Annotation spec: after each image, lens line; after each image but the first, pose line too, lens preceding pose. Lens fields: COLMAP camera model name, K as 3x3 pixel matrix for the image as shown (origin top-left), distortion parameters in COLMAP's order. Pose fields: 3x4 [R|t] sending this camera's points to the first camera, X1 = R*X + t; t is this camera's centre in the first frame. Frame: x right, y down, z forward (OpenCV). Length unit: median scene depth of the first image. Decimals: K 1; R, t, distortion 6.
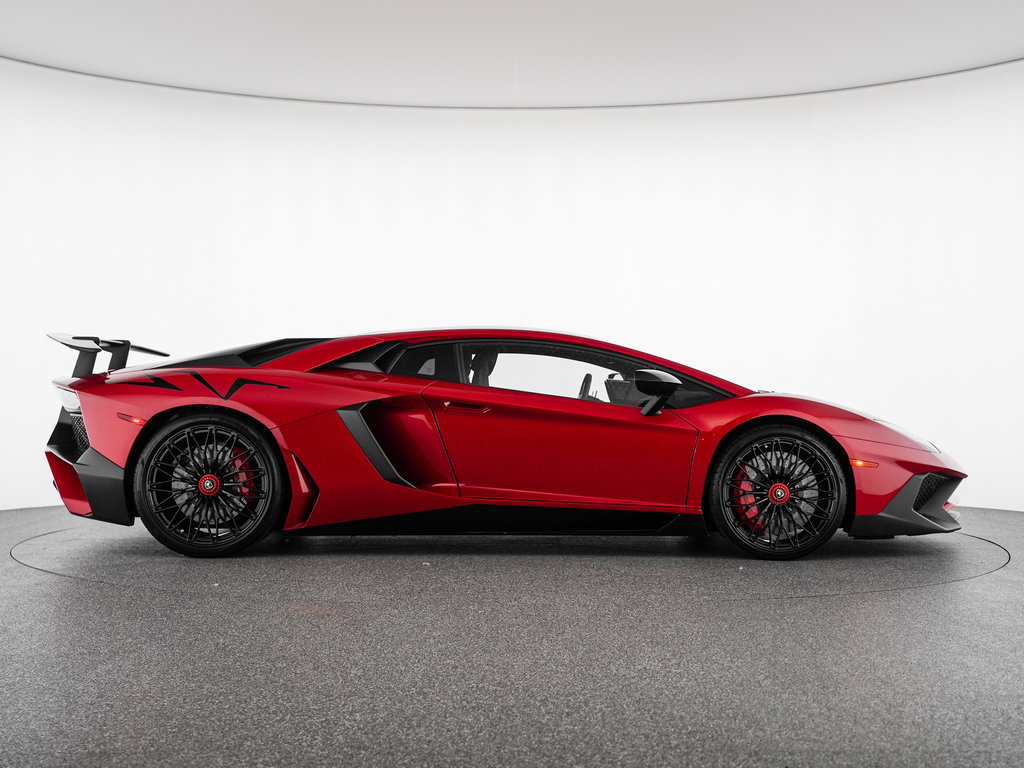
lens RADIAL K [[1374.7, 0, 512.0], [0, 1374.7, 384.0], [0, 0, 1]] dist [0.000175, 0.021636]
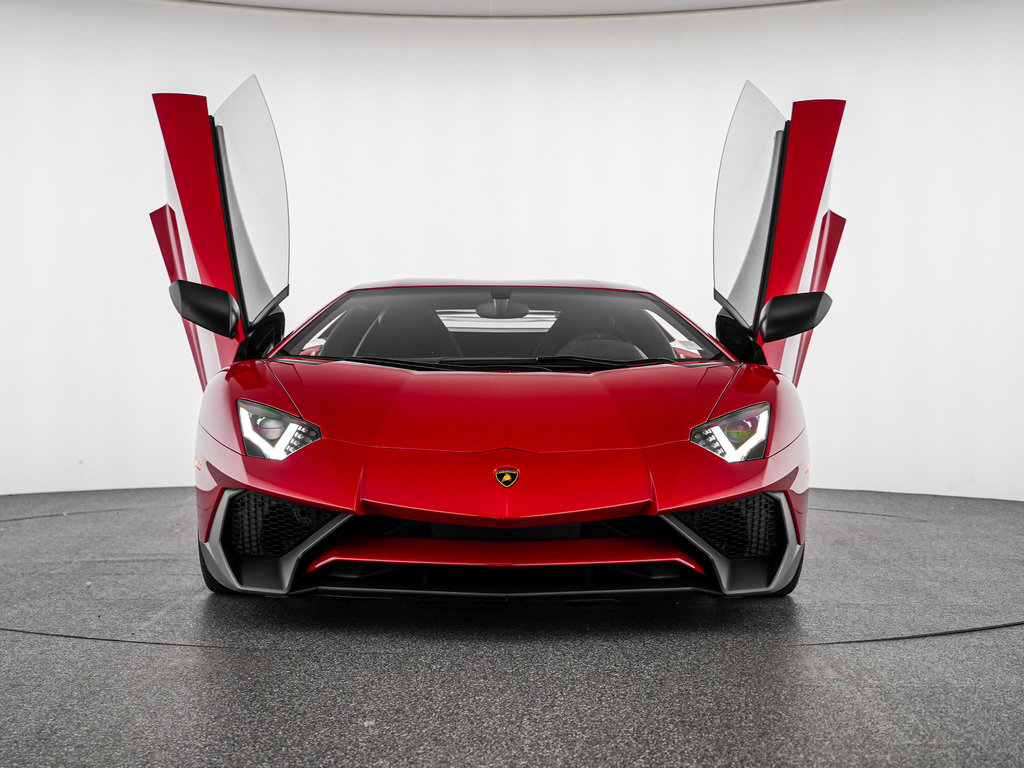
lens RADIAL K [[1470.9, 0, 512.0], [0, 1470.9, 384.0], [0, 0, 1]] dist [0.006448, -0.003077]
pose [[0.999856, 0.001793, 0.016863, 0.004230], [-0.002112, 0.999818, 0.018957, 0.005488], [-0.016826, -0.018990, 0.999678, 0.266964]]
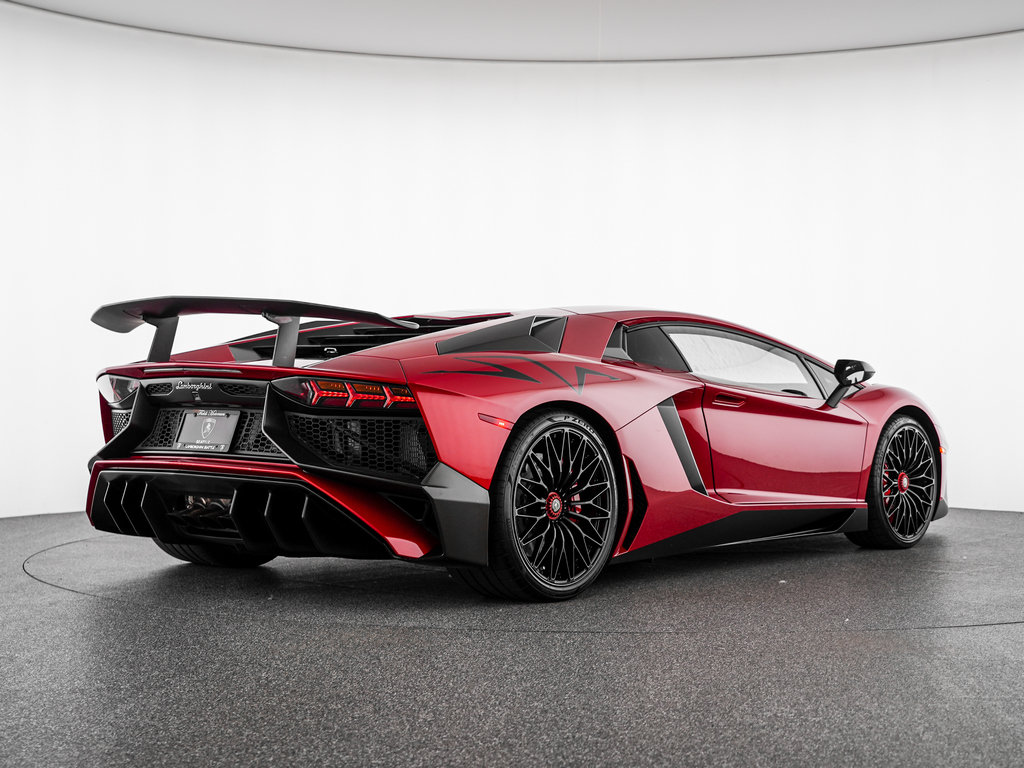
lens RADIAL K [[1508.3, 0, 524.4], [0, 1508.3, 386.2], [0, 0, 1]] dist [0.001299, -0.014187]
pose [[0.999341, 0.003077, -0.036177, -0.018940], [-0.002927, 0.999987, 0.004202, 0.005691], [0.036190, -0.004093, 0.999337, 0.083027]]
